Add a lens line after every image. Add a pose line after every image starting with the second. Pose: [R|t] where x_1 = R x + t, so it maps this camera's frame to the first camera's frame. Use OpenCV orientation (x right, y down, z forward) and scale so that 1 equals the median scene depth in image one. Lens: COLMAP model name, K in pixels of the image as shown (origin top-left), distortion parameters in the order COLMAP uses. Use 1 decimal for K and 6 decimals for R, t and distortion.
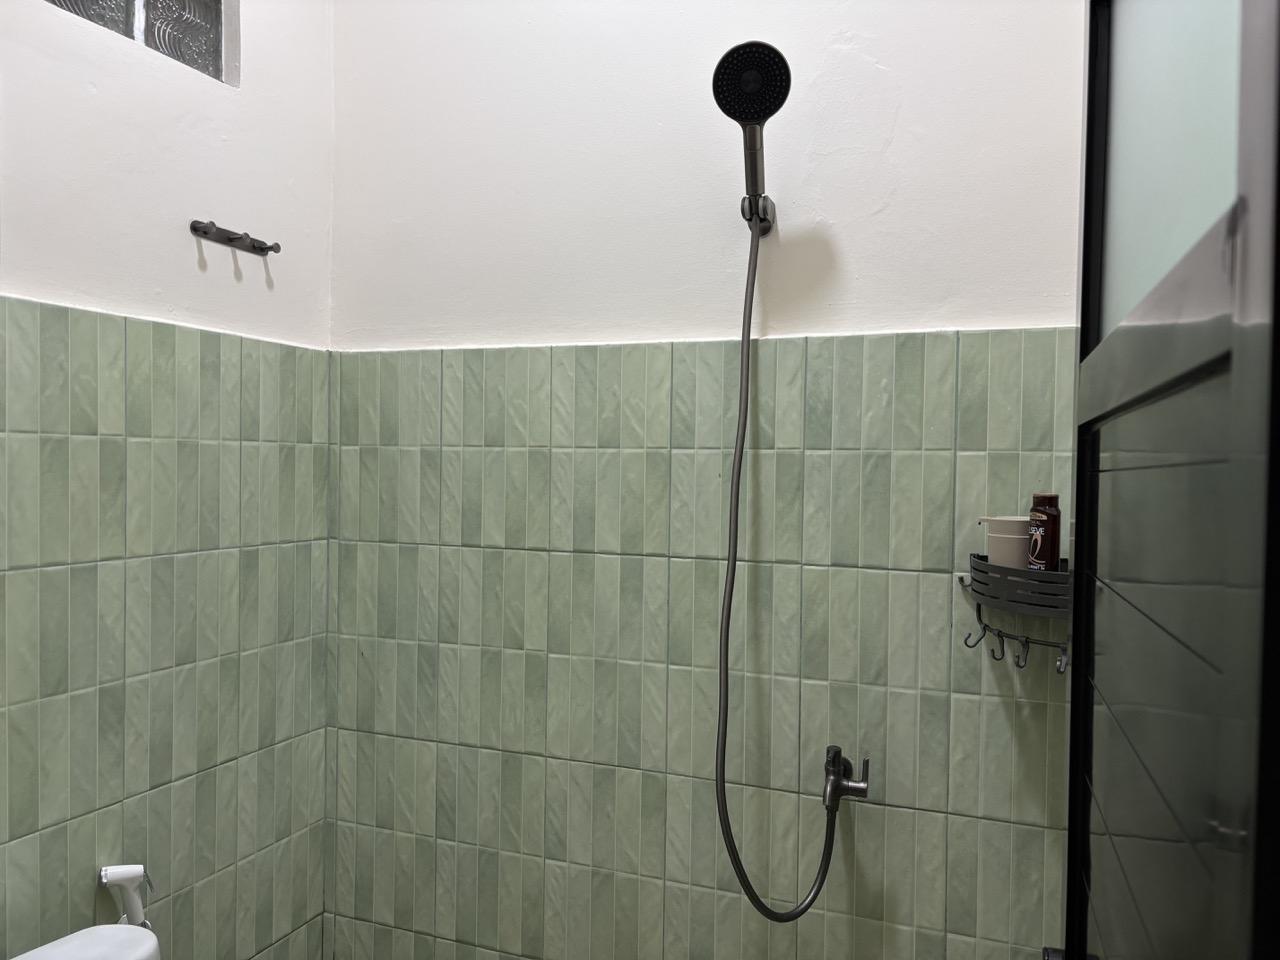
lens RADIAL K [[974.5, 0, 640.0], [0, 974.5, 480.0], [0, 0, 1]] dist [0.104757, -0.146578]
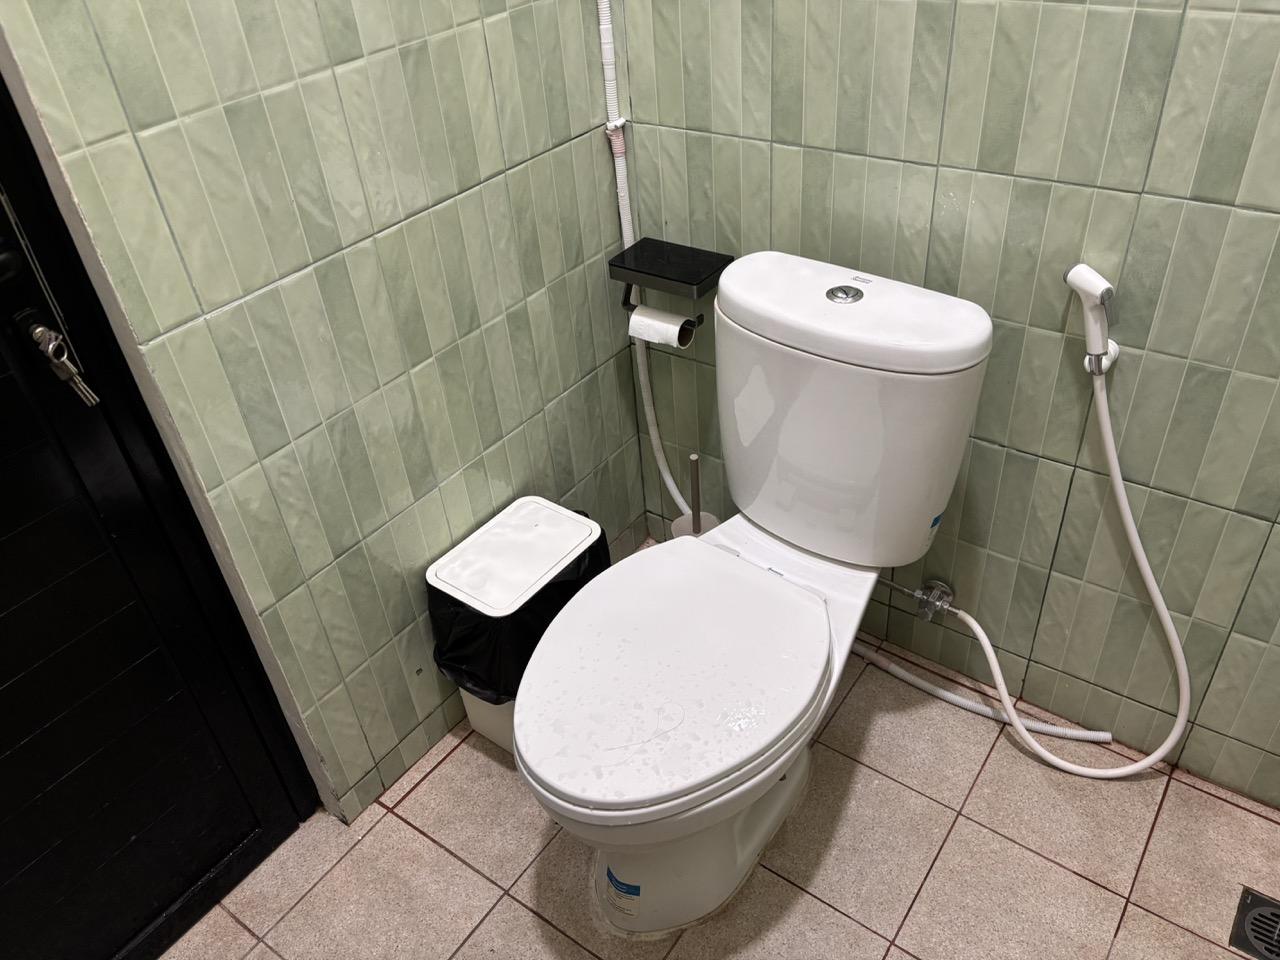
lens RADIAL K [[960.5, 0, 640.0], [0, 960.5, 480.0], [0, 0, 1]] dist [-0.006358, -0.007530]
pose [[-0.239420, 0.581841, -0.777264, 0.229229], [0.052025, 0.807085, 0.588139, 0.064499], [0.969521, 0.100375, -0.223502, 0.835932]]
